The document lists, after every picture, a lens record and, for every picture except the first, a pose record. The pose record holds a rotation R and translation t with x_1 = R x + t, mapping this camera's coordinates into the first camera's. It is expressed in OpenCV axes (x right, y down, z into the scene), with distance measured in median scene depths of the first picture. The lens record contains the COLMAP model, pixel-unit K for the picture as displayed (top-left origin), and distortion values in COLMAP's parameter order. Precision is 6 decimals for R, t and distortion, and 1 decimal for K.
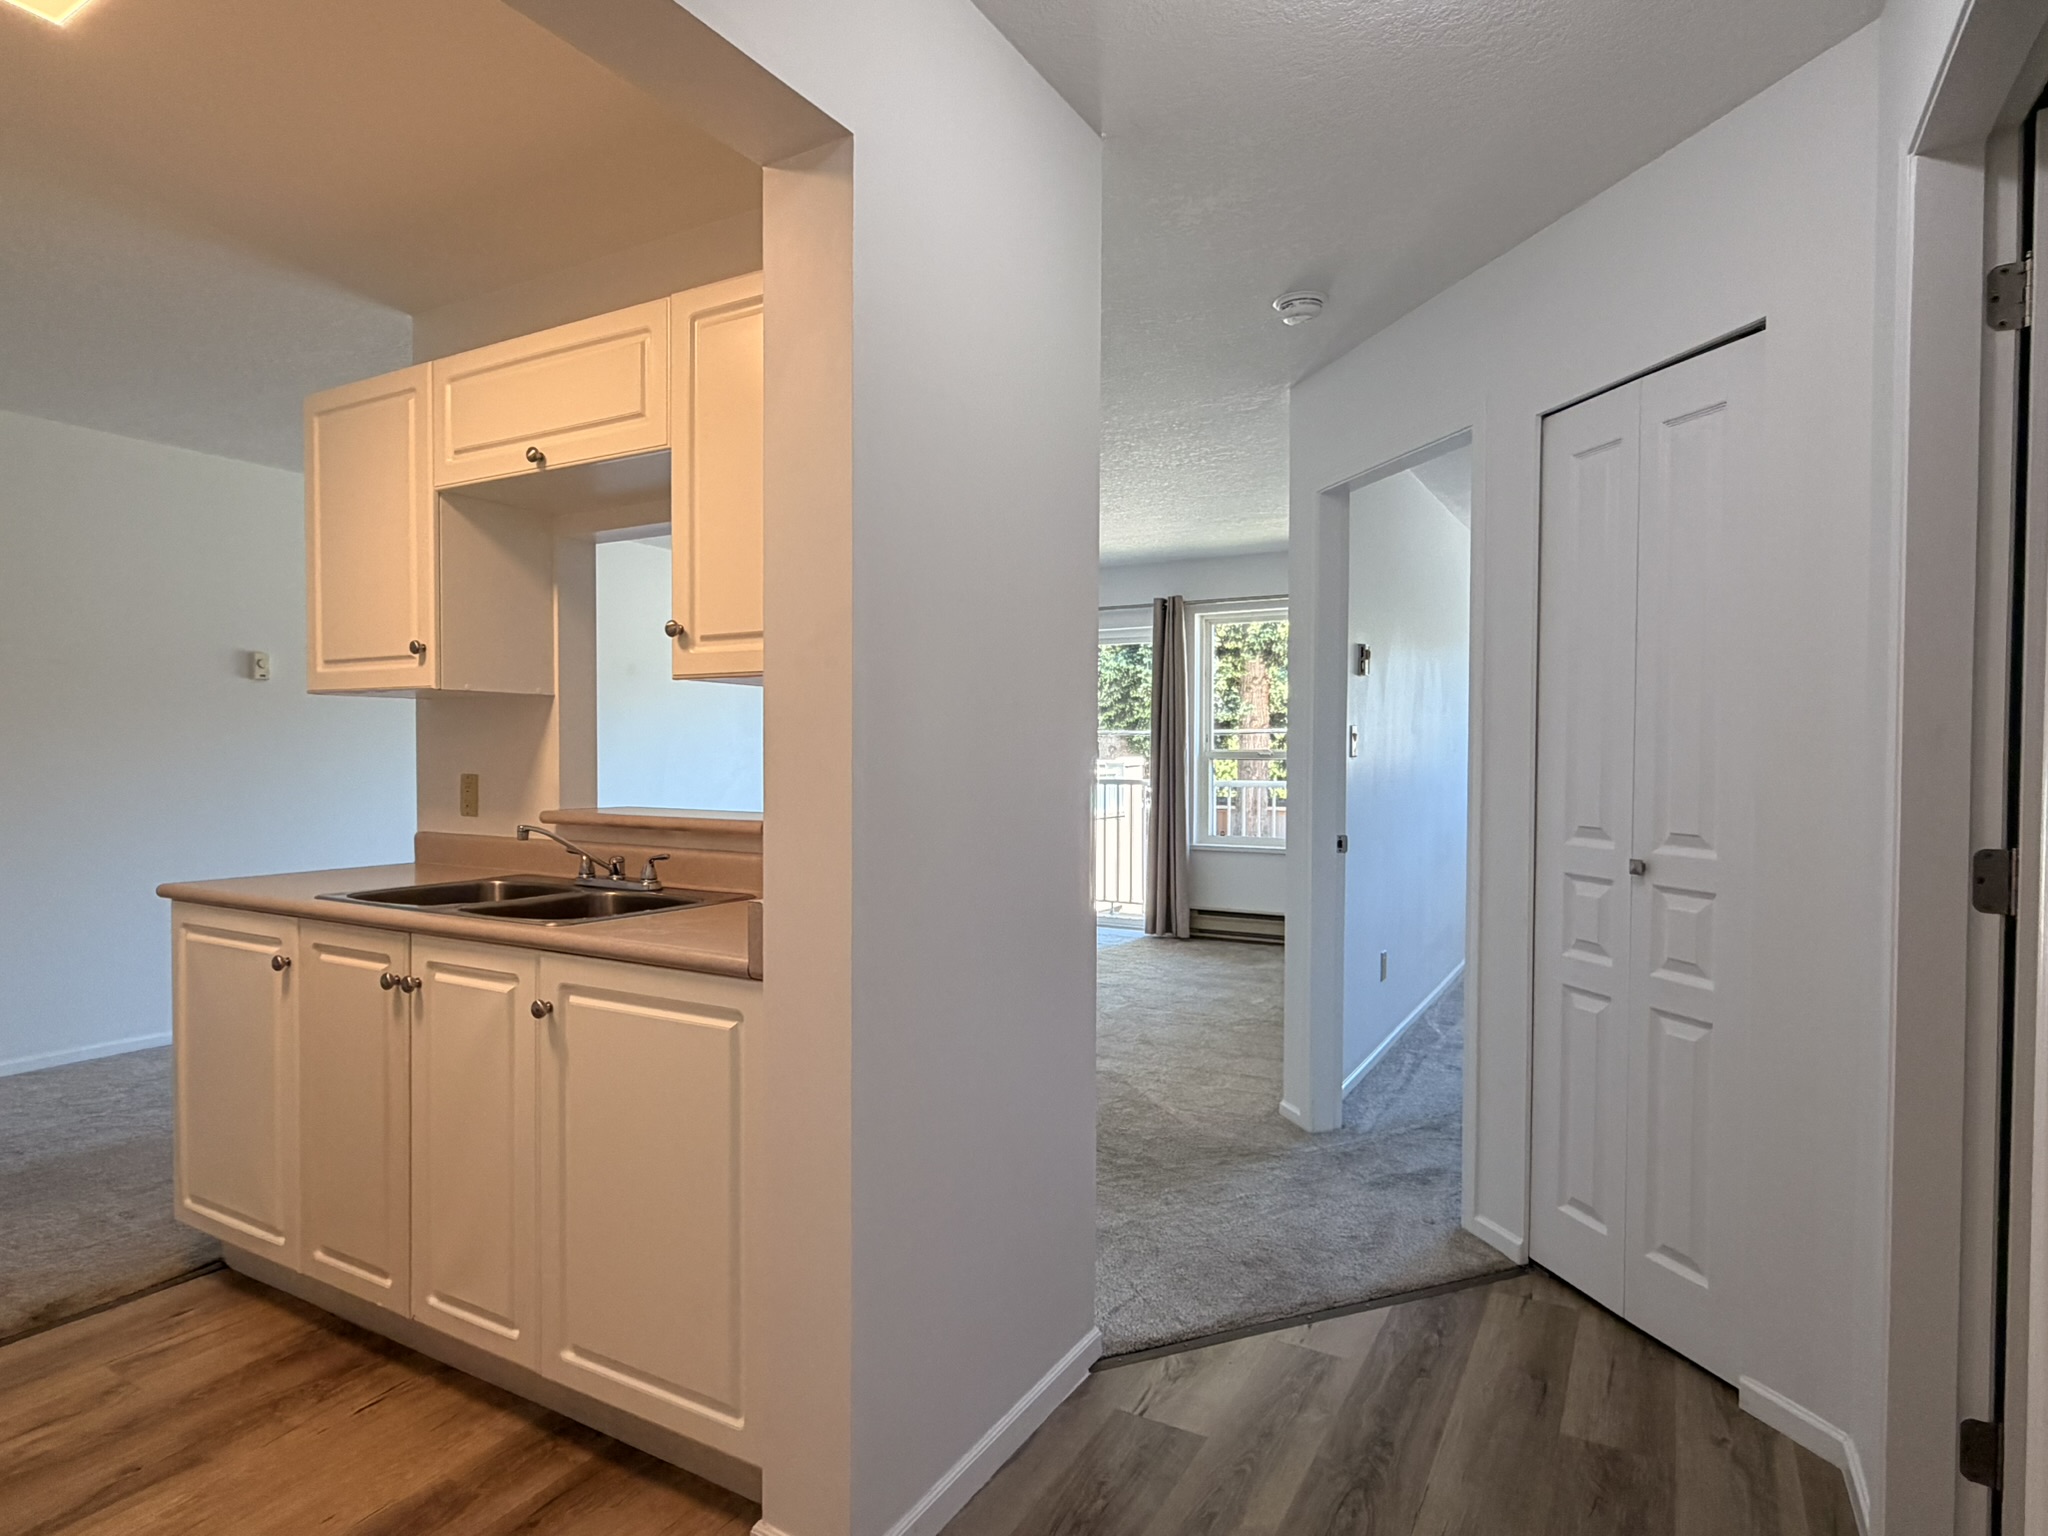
lens RADIAL K [[1133.0, 0, 1022.9], [0, 1133.0, 768.0], [0, 0, 1]] dist [-0.005120, 0.000183]
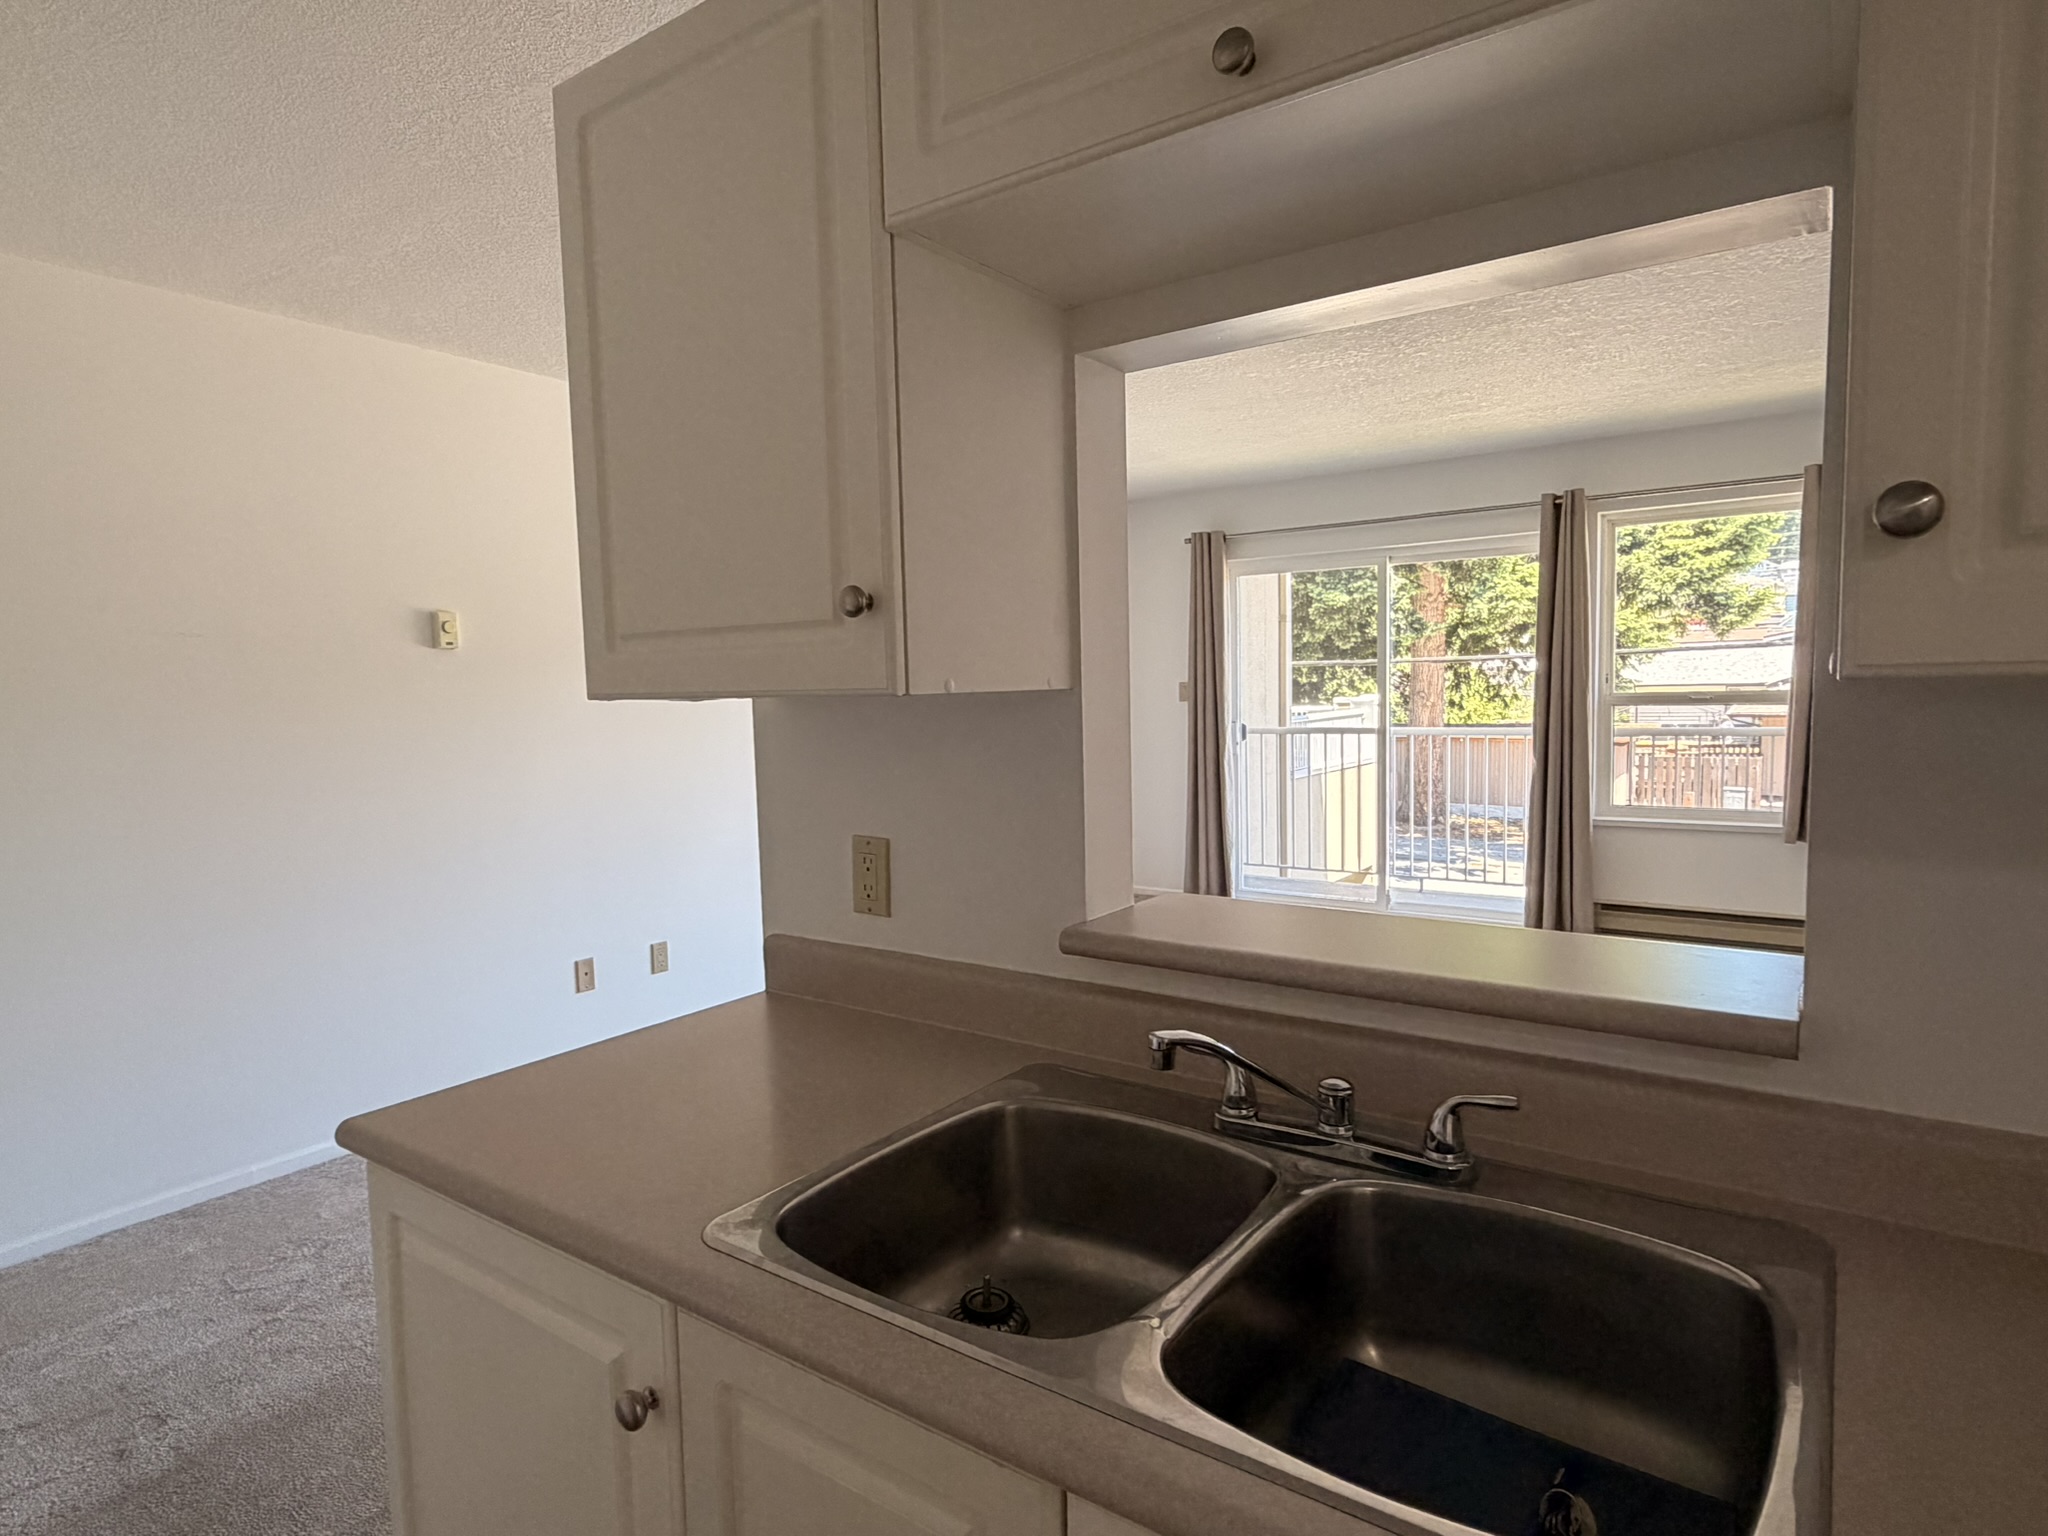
lens RADIAL K [[1133.0, 0, 1021.9], [0, 1133.0, 770.7], [0, 0, 1]] dist [-0.005120, 0.000183]
pose [[0.994335, -0.020598, -0.104281, -0.154993], [0.027400, 0.997559, 0.064222, -0.024519], [0.102704, -0.066715, 0.992472, 0.207060]]
